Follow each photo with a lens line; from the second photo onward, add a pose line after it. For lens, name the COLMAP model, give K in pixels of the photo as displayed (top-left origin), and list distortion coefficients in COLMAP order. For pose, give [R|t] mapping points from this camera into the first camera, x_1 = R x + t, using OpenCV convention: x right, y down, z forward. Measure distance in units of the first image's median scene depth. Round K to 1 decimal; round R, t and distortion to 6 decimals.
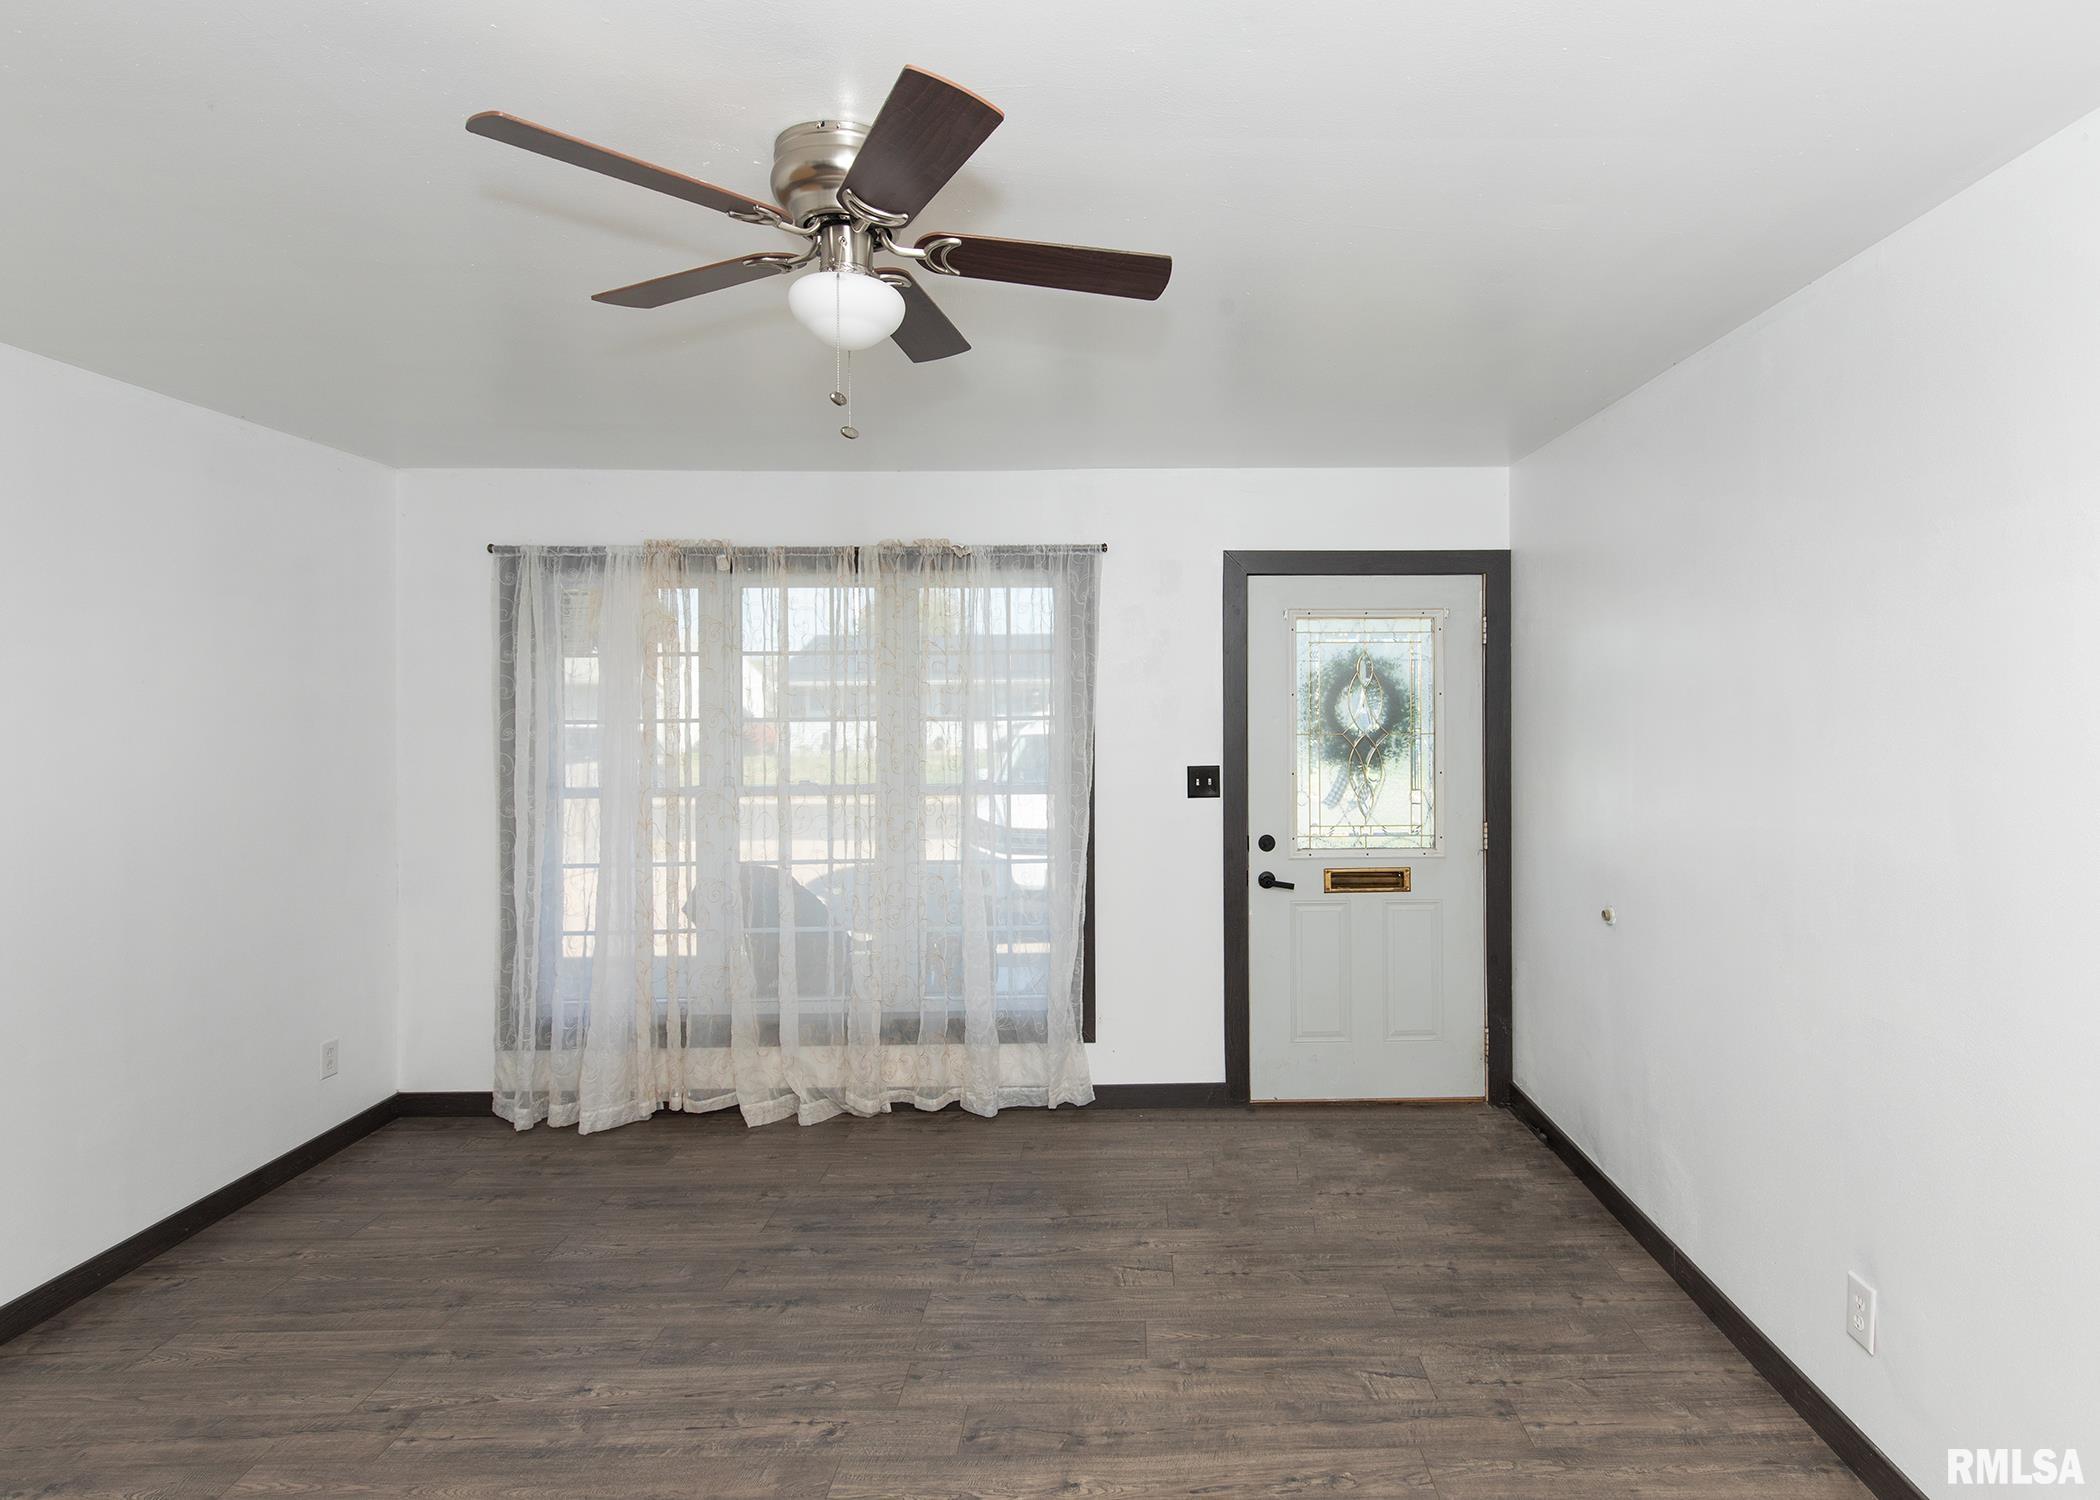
lens RADIAL K [[1112.9, 0, 1128.1], [0, 1112.9, 732.2], [0, 0, 1]] dist [0.011688, -0.001033]
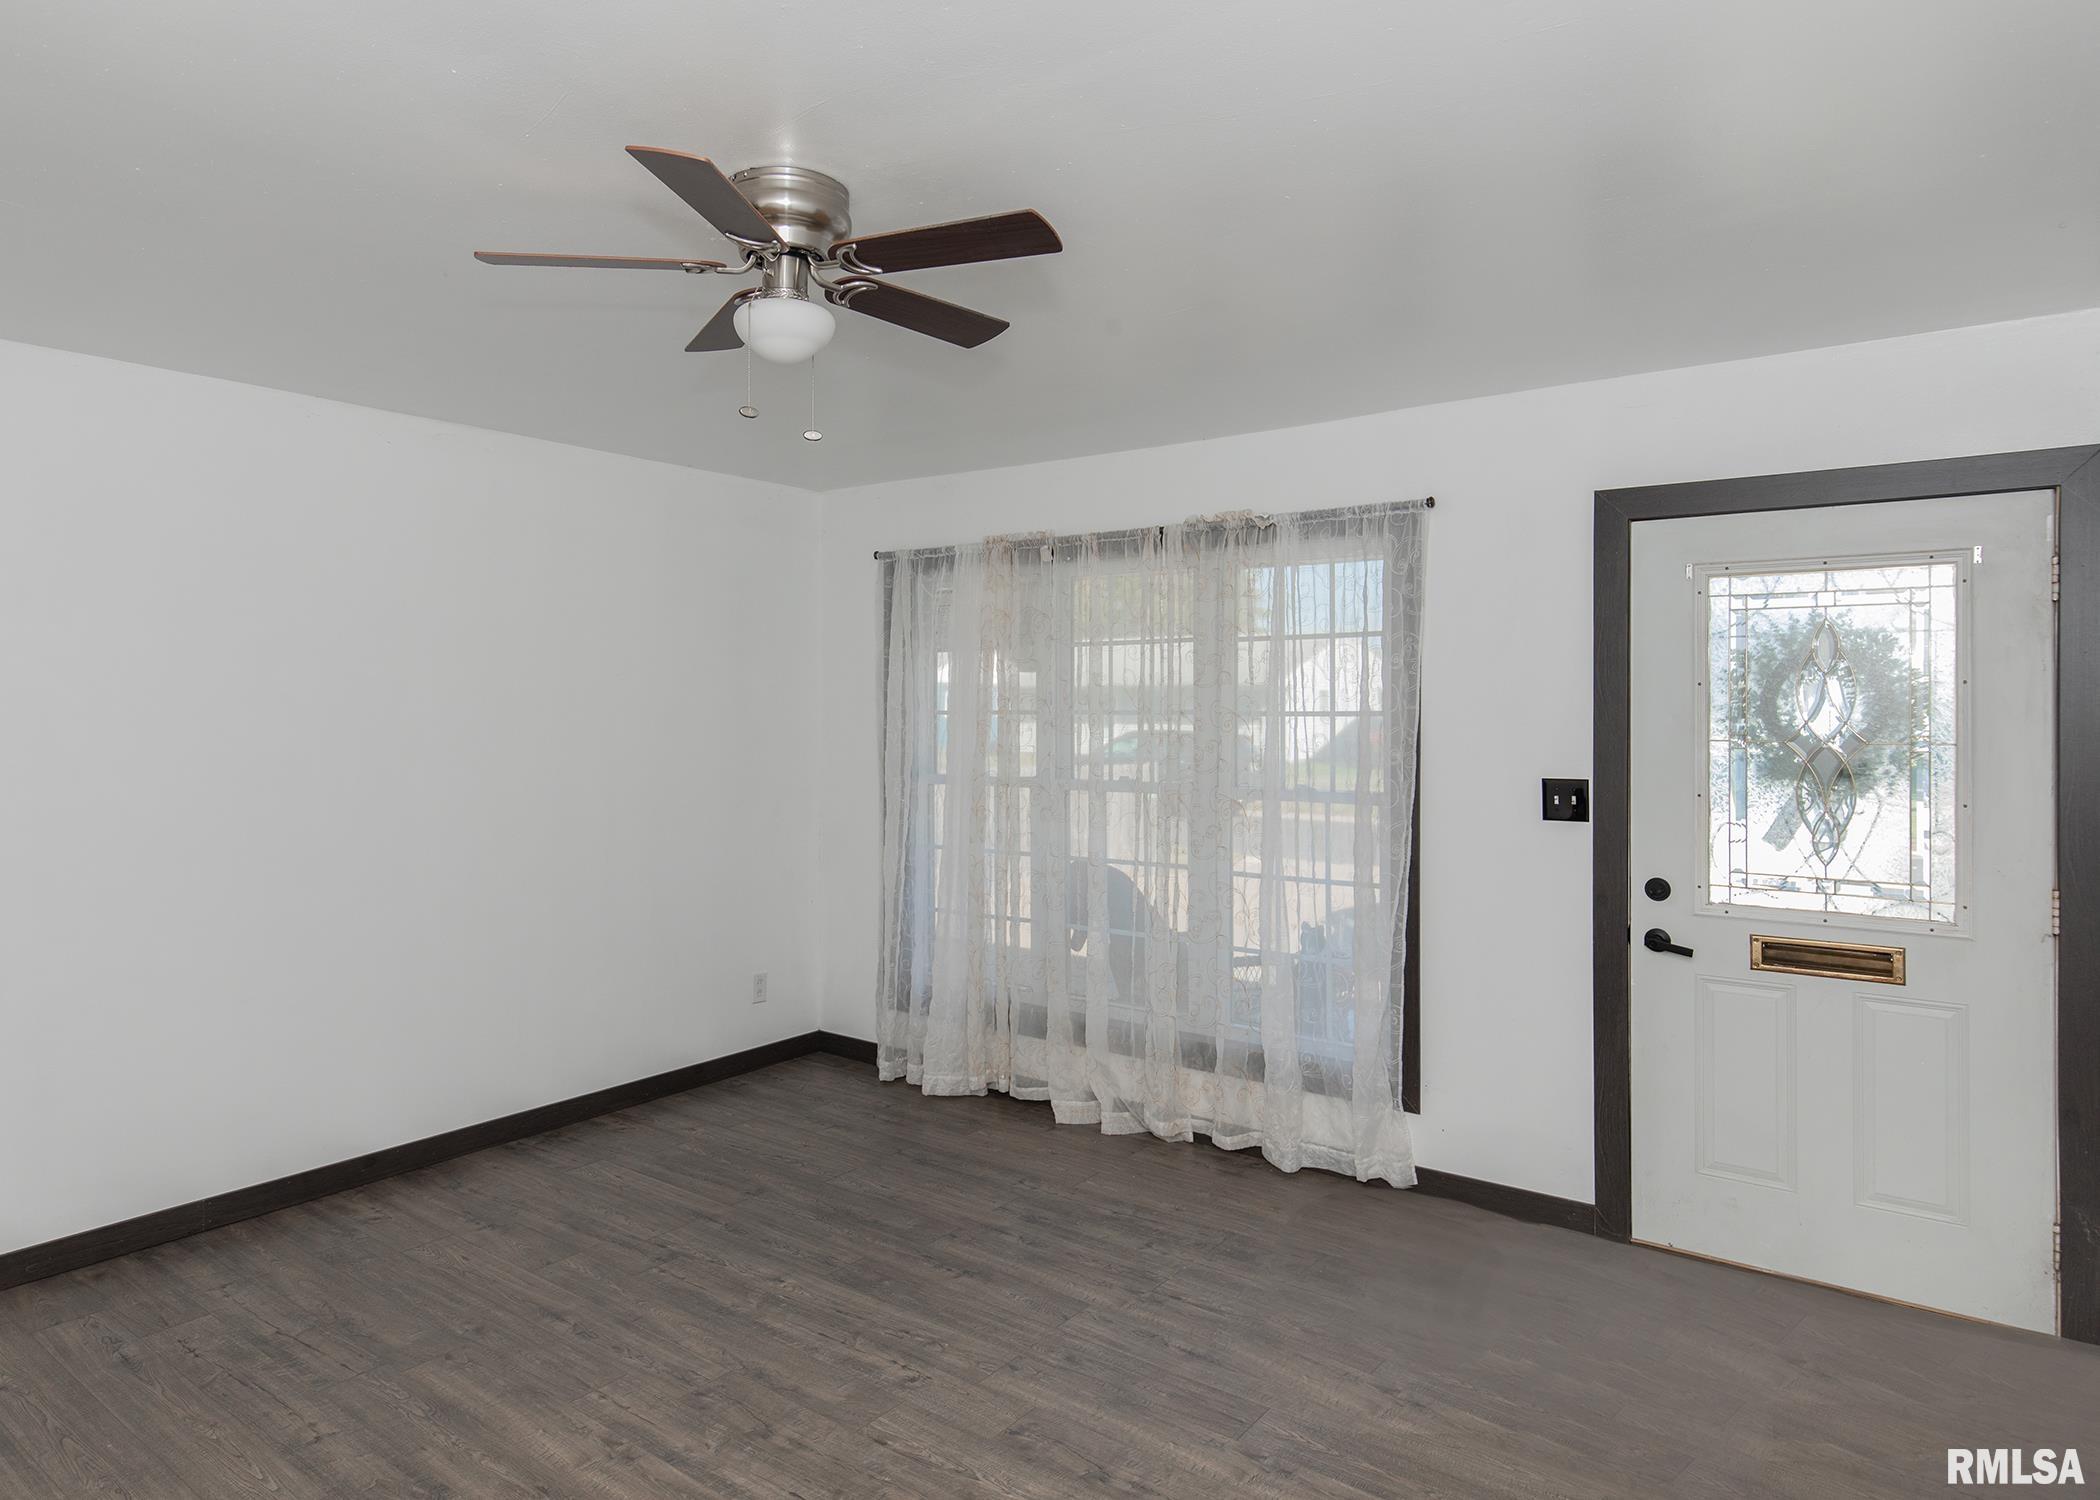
lens RADIAL K [[1324.8, 0, 955.7], [0, 1324.8, 761.1], [0, 0, 1]] dist [0.023043, -0.000723]
pose [[0.761620, 0.034094, -0.647126, 0.347097], [-0.026312, 0.999419, 0.021688, 0.009699], [0.647489, 0.000509, 0.762075, 0.044228]]
